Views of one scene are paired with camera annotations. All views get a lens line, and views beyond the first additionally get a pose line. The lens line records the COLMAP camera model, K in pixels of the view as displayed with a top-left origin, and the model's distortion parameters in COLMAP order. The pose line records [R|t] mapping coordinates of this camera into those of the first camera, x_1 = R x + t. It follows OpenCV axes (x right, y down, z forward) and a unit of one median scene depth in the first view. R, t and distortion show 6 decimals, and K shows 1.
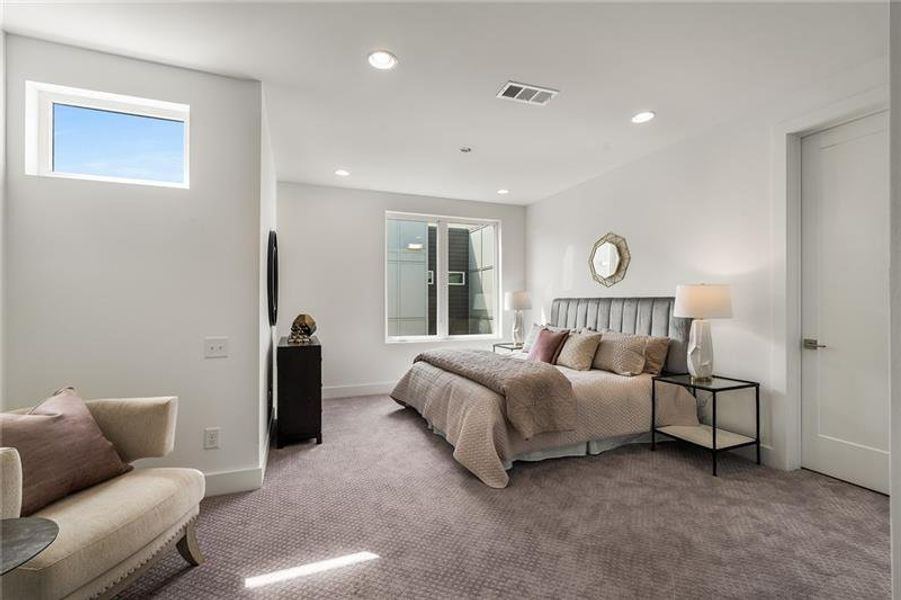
lens RADIAL K [[398.9, 0, 454.1], [0, 398.9, 301.2], [0, 0, 1]] dist [0.002321, -0.001255]
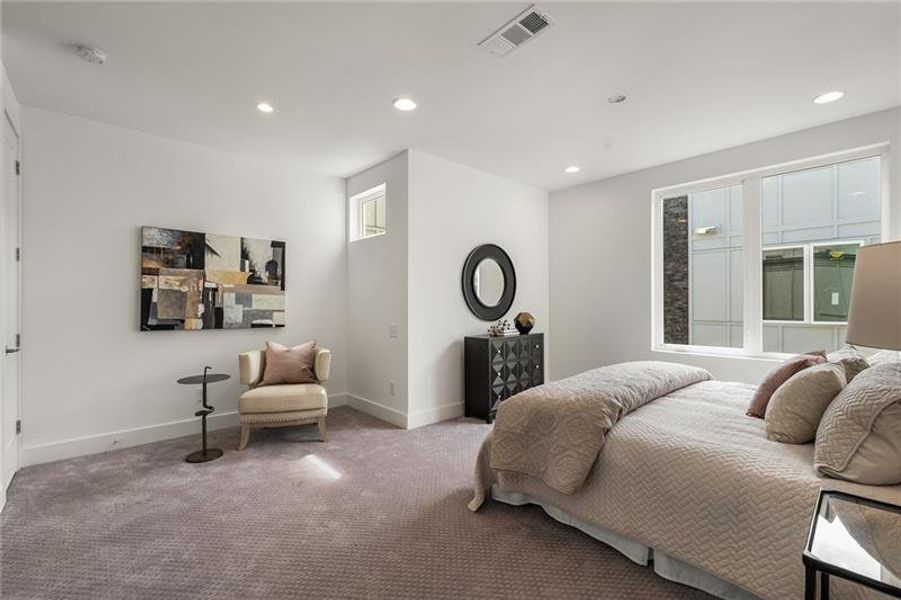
lens RADIAL K [[398.9, 0, 449.1], [0, 398.9, 299.2], [0, 0, 1]] dist [0.002321, -0.001255]
pose [[0.344870, -0.003972, -0.938642, 0.775586], [0.005449, 0.999983, -0.002230, -0.003280], [0.938634, -0.004345, 0.344886, 0.532188]]
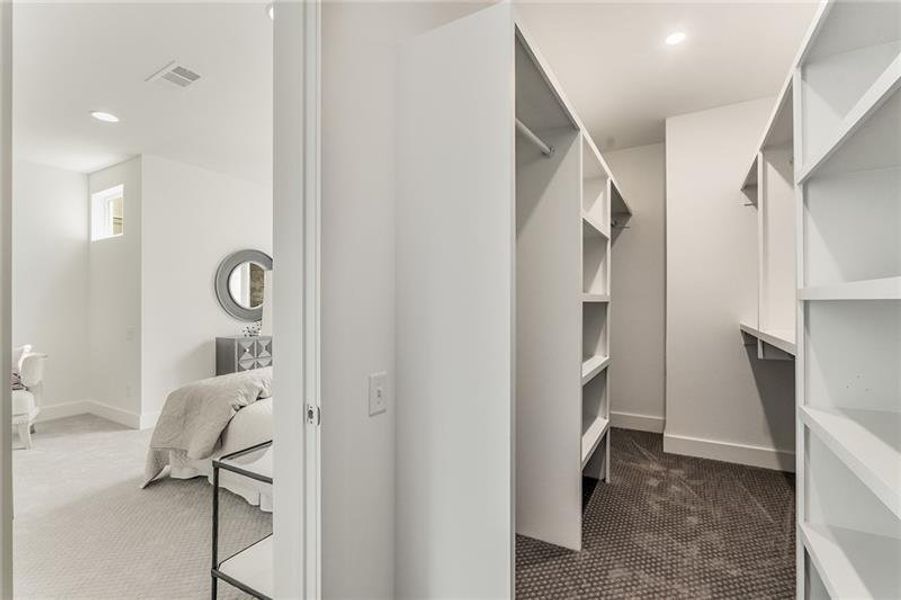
lens RADIAL K [[398.9, 0, 444.6], [0, 398.9, 302.3], [0, 0, 1]] dist [0.002321, -0.001255]
pose [[0.620701, 0.002337, -0.784044, 1.149470], [0.000650, 0.999994, 0.003496, -0.008787], [0.784047, -0.002679, 0.620696, 0.804358]]
